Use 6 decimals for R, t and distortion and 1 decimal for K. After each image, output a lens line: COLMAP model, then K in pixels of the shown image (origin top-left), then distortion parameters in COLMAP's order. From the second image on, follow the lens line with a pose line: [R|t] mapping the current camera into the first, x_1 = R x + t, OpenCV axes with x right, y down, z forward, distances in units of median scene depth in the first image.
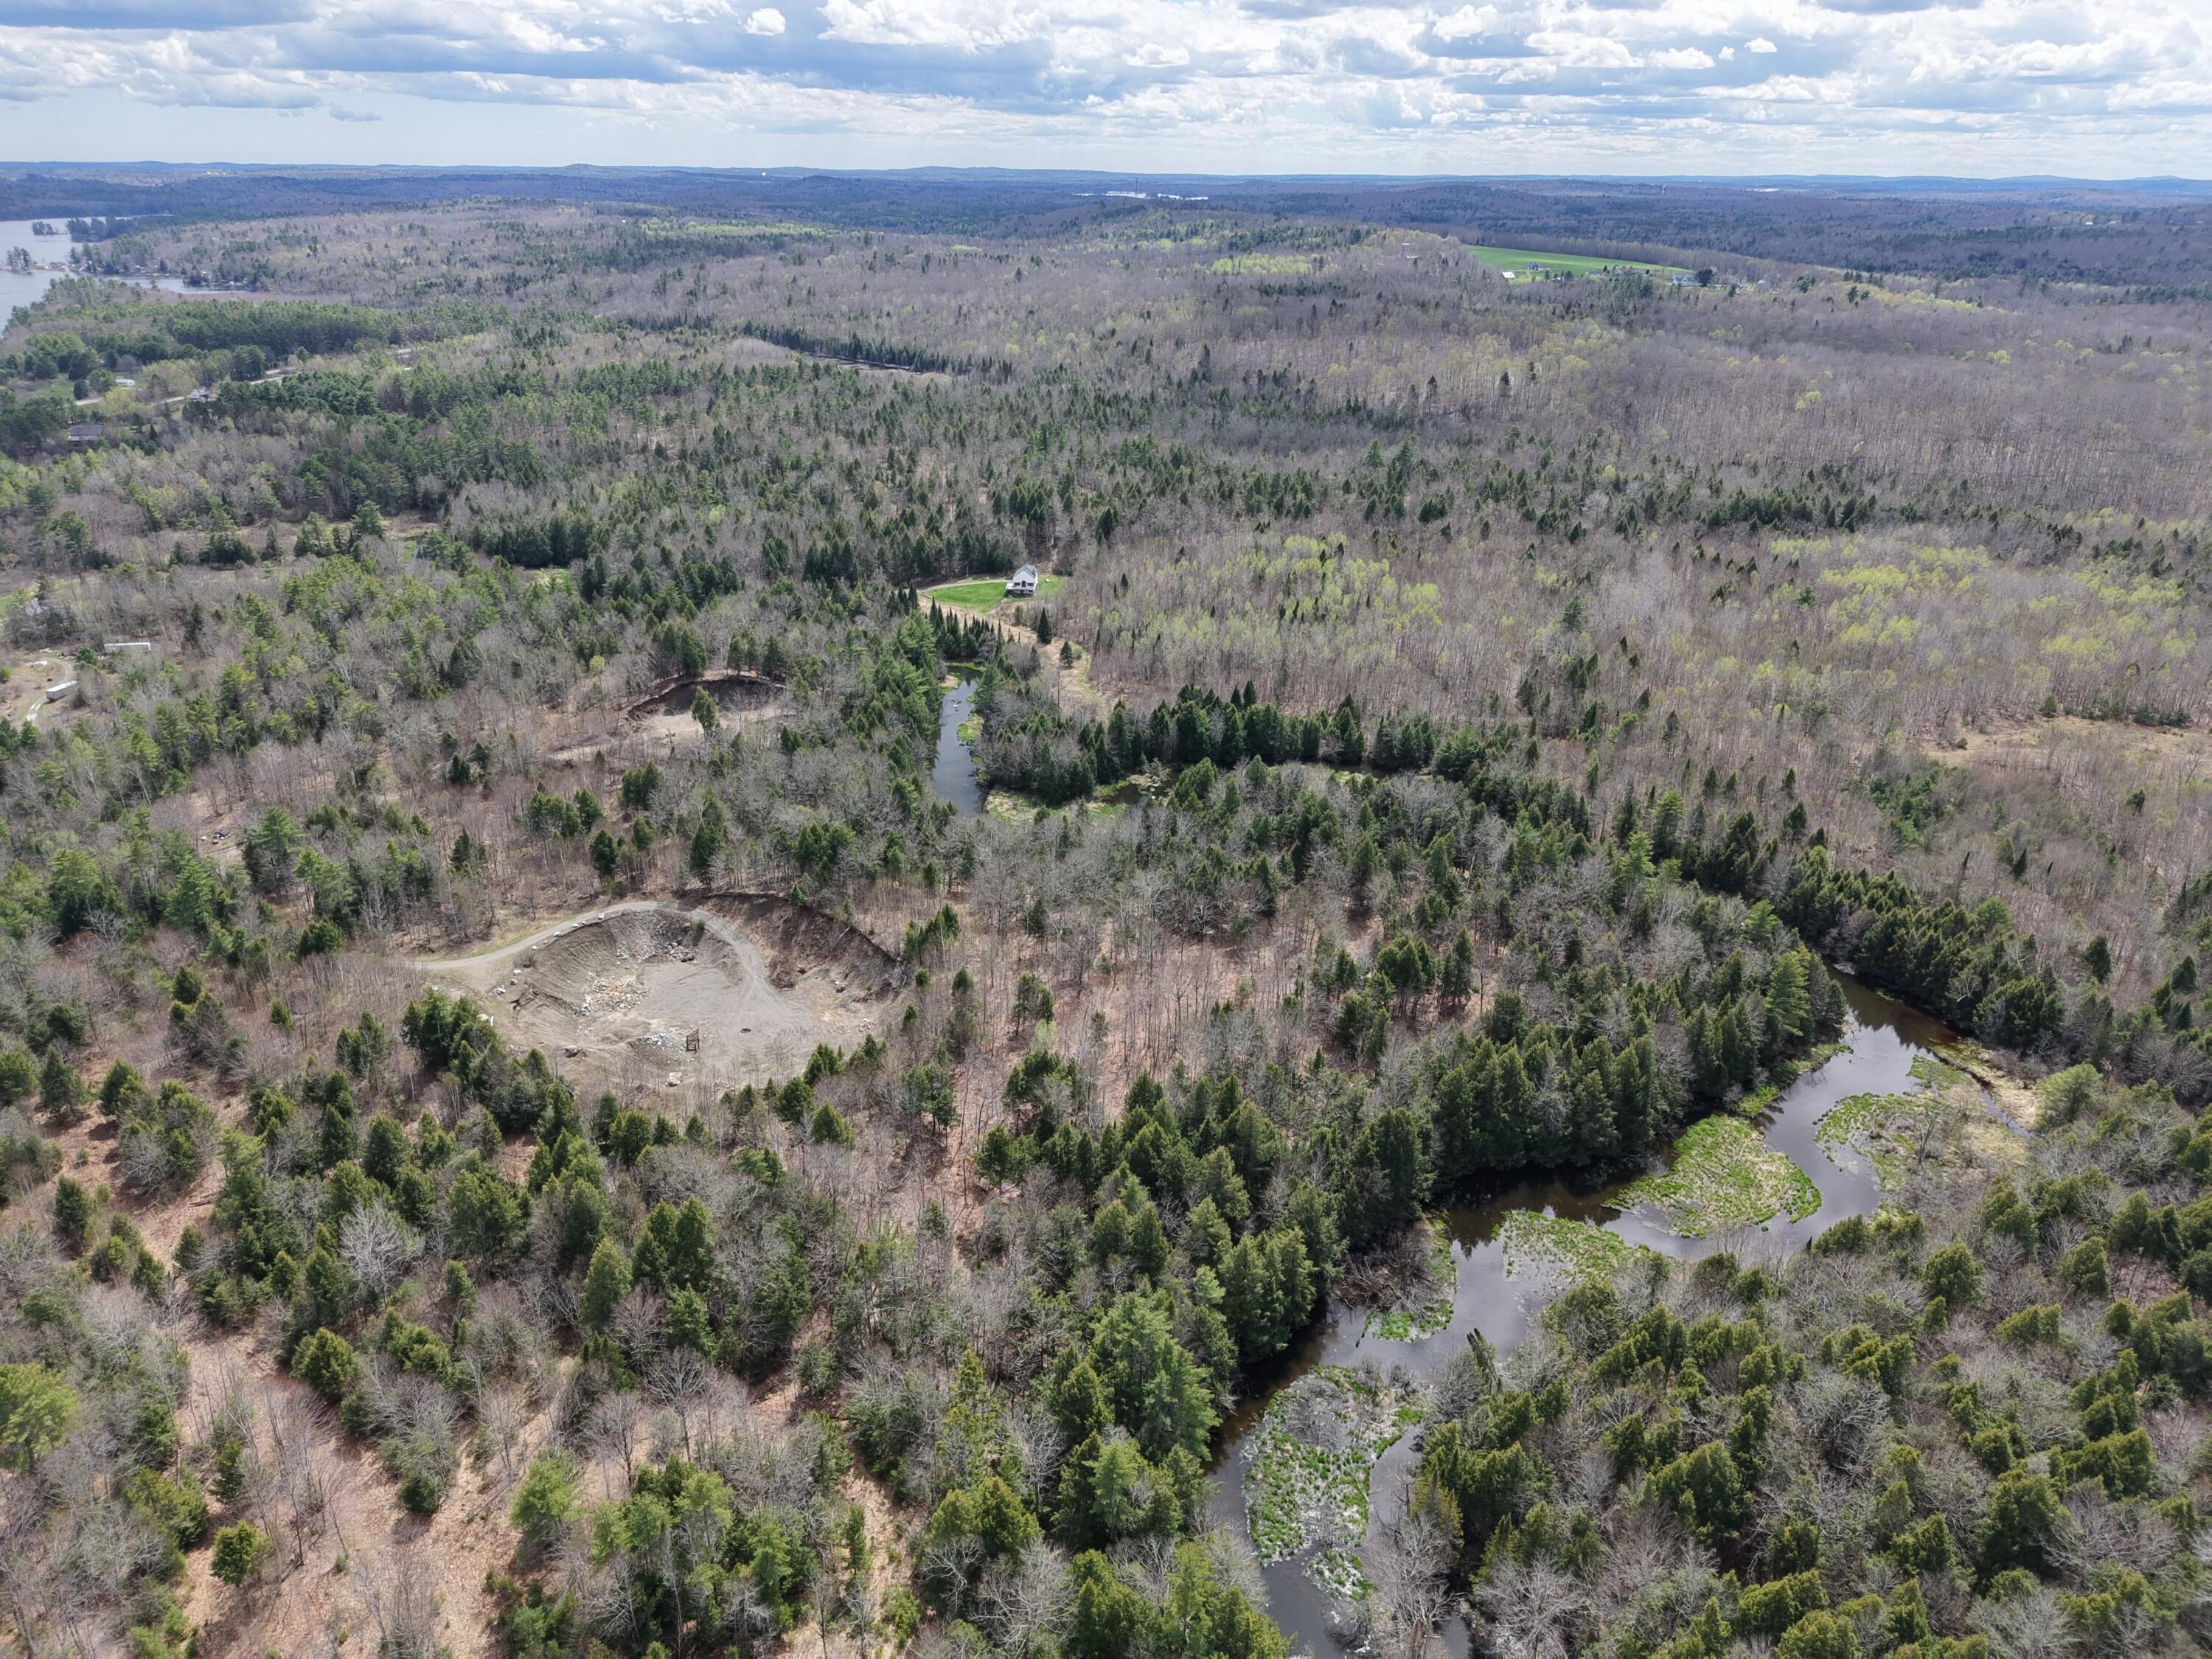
lens RADIAL K [[1481.5, 0, 1094.1], [0, 1481.5, 839.9], [0, 0, 1]] dist [0.021419, -0.016335]
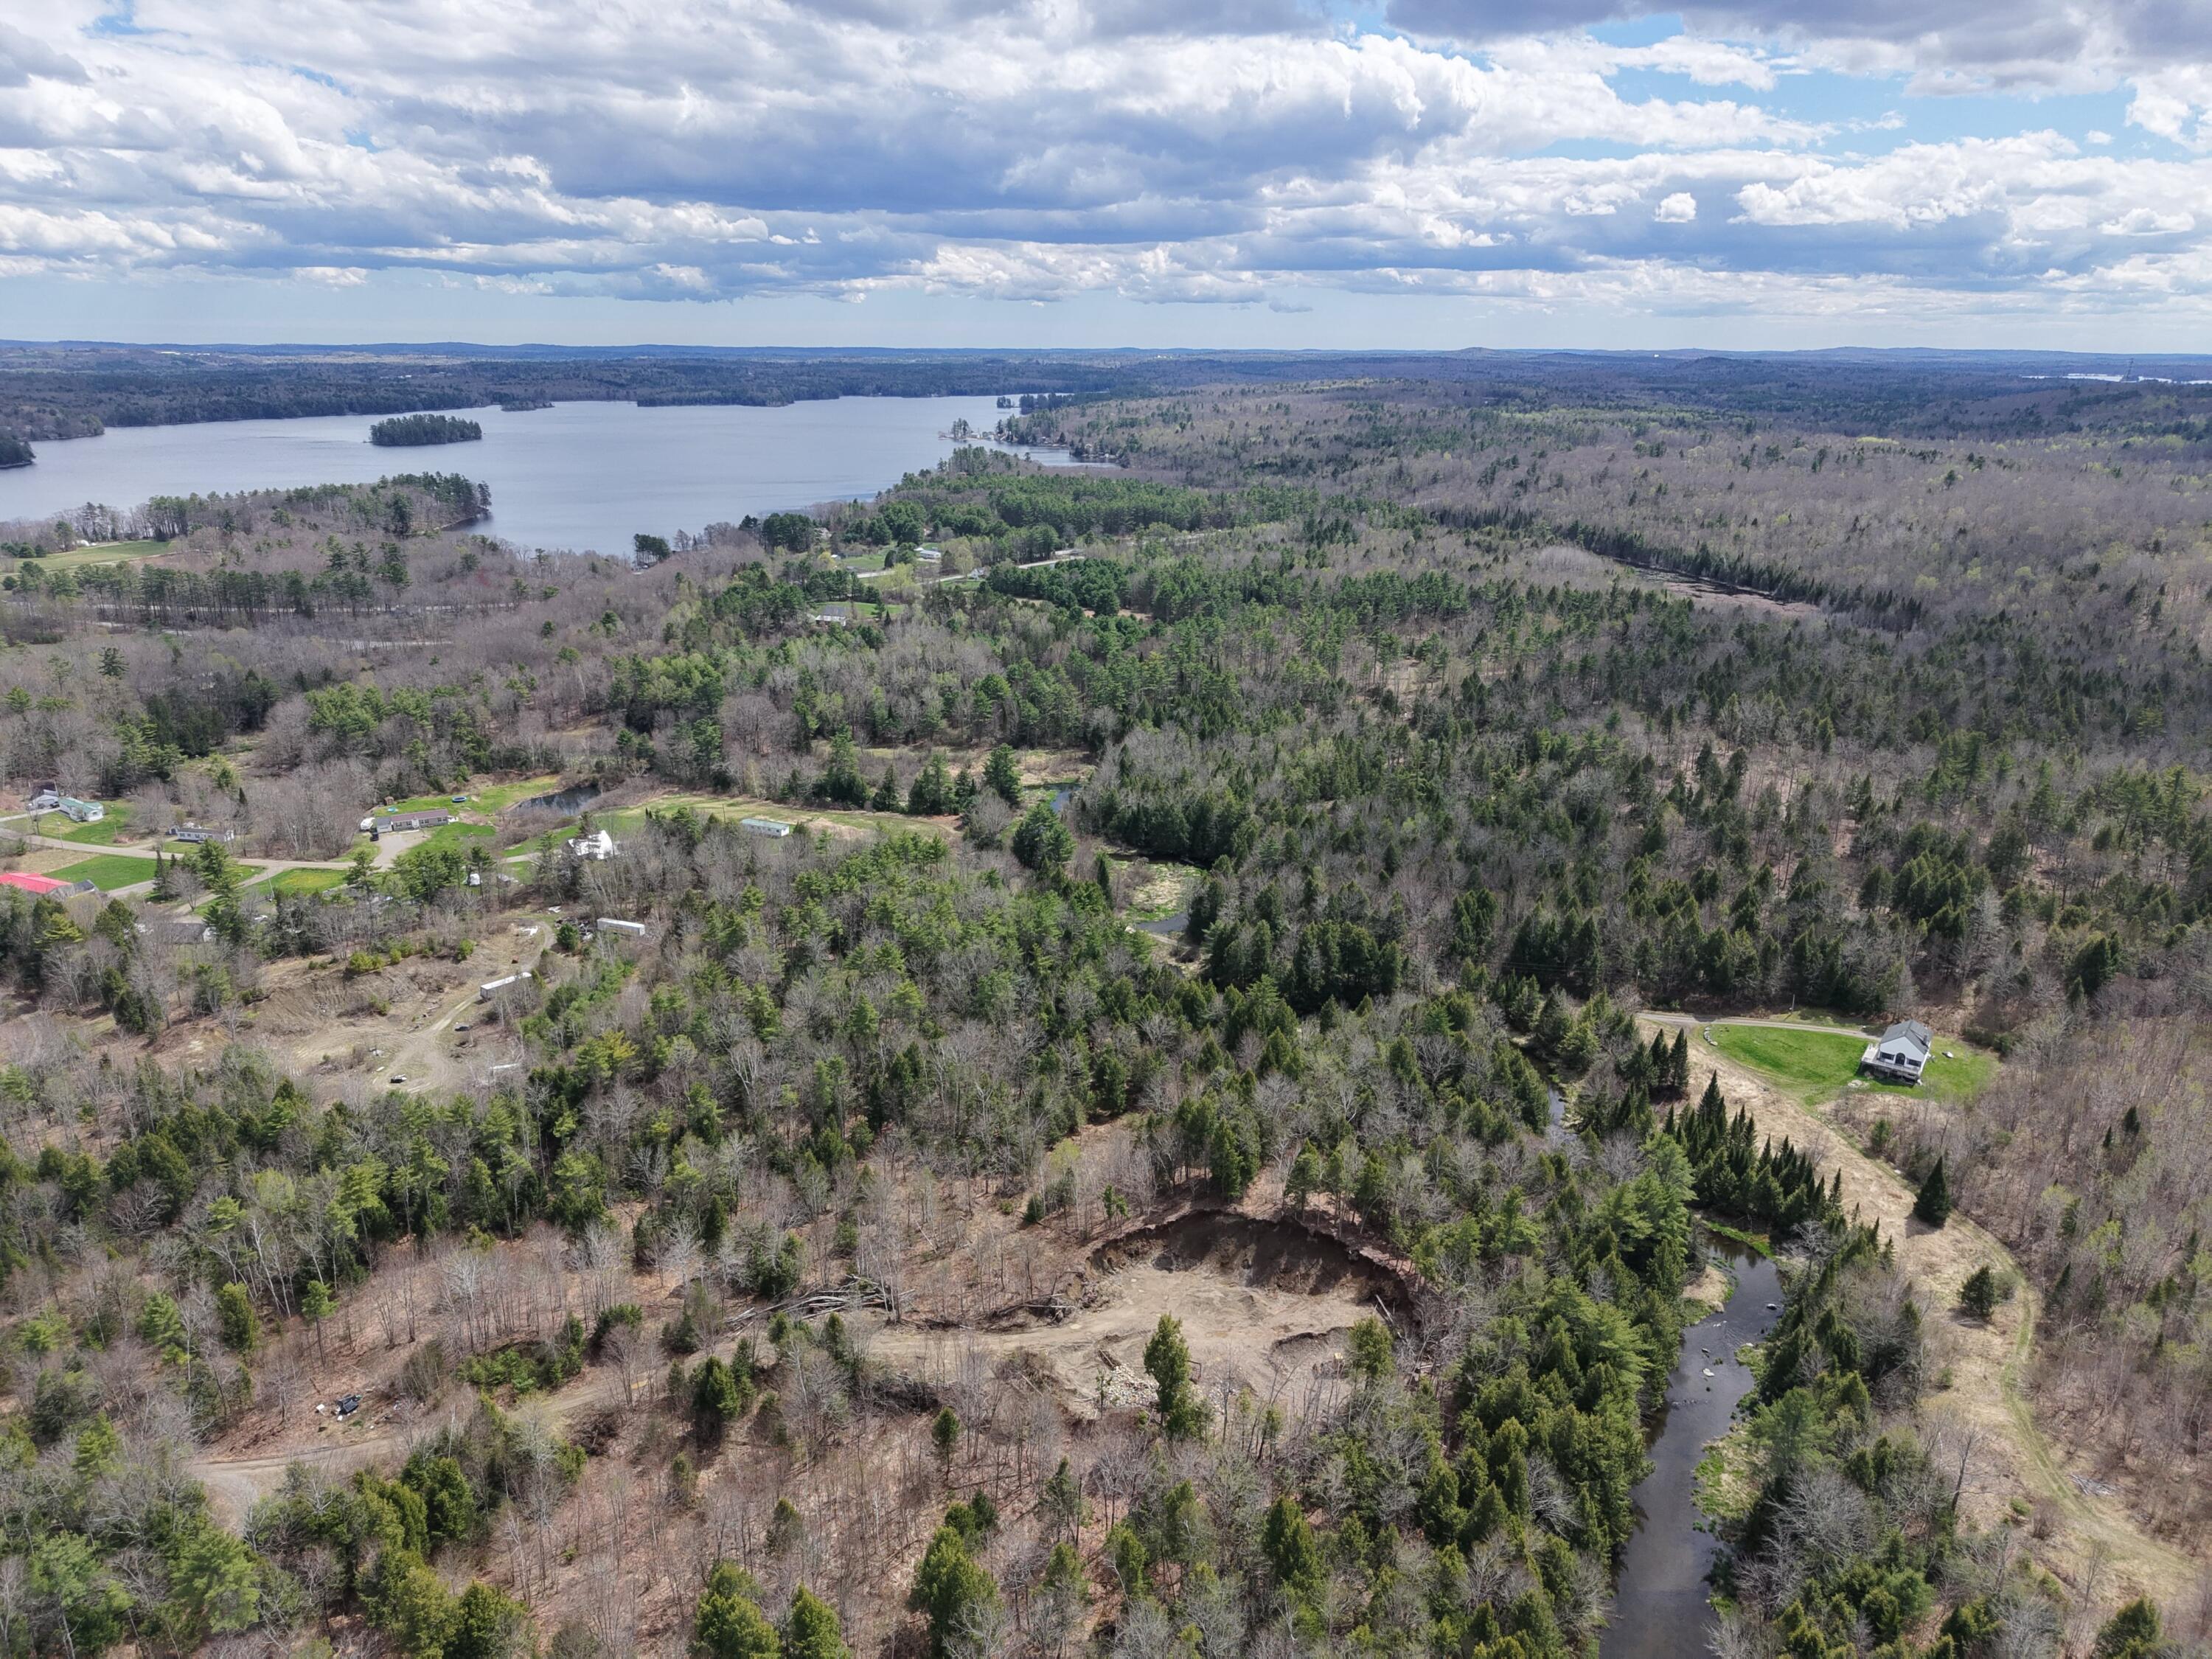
lens RADIAL K [[1481.5, 0, 1101.8], [0, 1481.5, 811.9], [0, 0, 1]] dist [0.021419, -0.016335]
pose [[0.856041, 0.151259, -0.494281, -0.040073], [-0.210832, 0.975245, -0.066694, -0.154955], [0.471957, 0.161303, 0.866740, 0.348077]]
